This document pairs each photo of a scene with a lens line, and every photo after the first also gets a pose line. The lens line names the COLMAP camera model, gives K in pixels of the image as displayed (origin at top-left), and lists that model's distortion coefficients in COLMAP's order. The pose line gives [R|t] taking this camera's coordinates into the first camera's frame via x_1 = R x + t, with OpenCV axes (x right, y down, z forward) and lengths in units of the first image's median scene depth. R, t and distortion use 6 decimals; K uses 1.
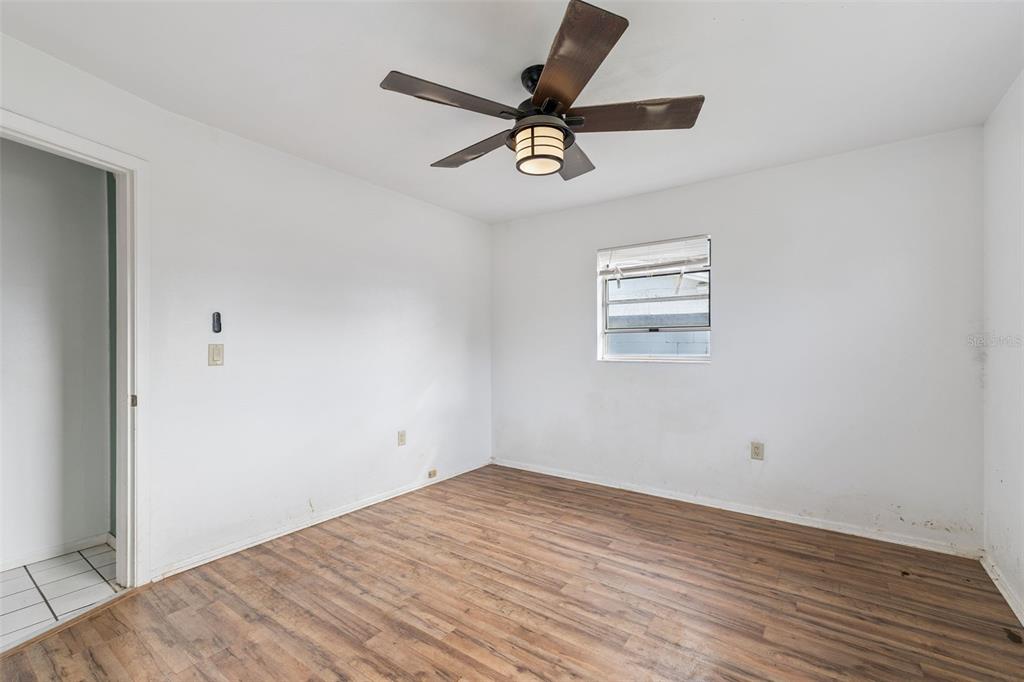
lens RADIAL K [[444.3, 0, 511.4], [0, 444.3, 345.2], [0, 0, 1]] dist [0.001406, 0.000464]
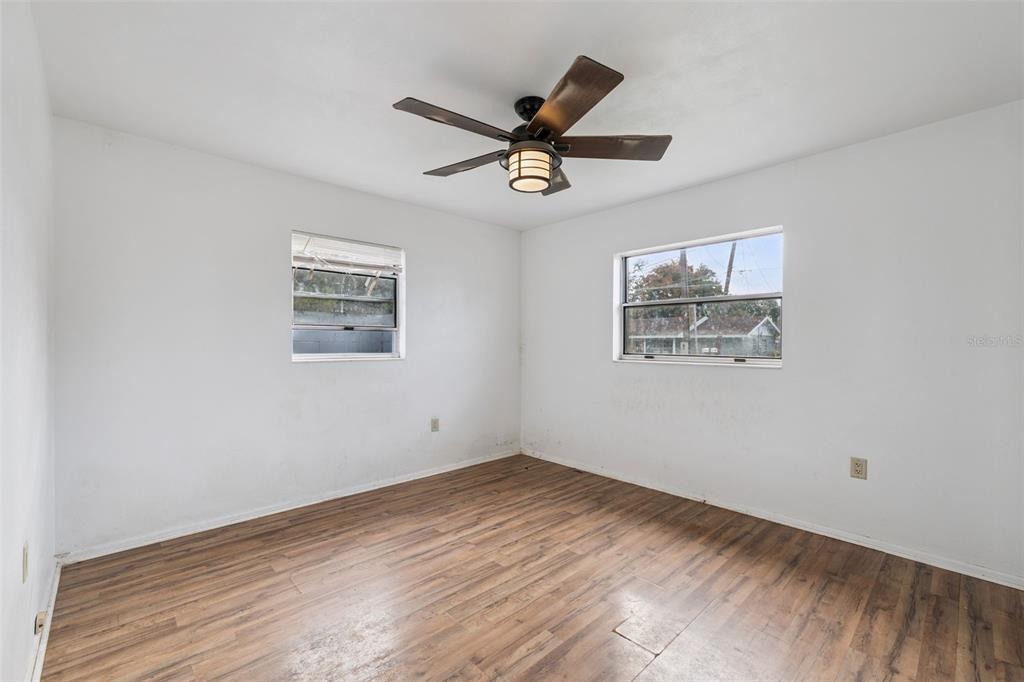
lens RADIAL K [[430.0, 0, 514.5], [0, 430.0, 345.3], [0, 0, 1]] dist [0.000376, 0.000129]
pose [[0.189289, -0.003700, 0.981914, -0.788254], [-0.001803, 0.999990, 0.004116, -0.001743], [-0.981920, -0.002549, 0.189280, 0.652198]]
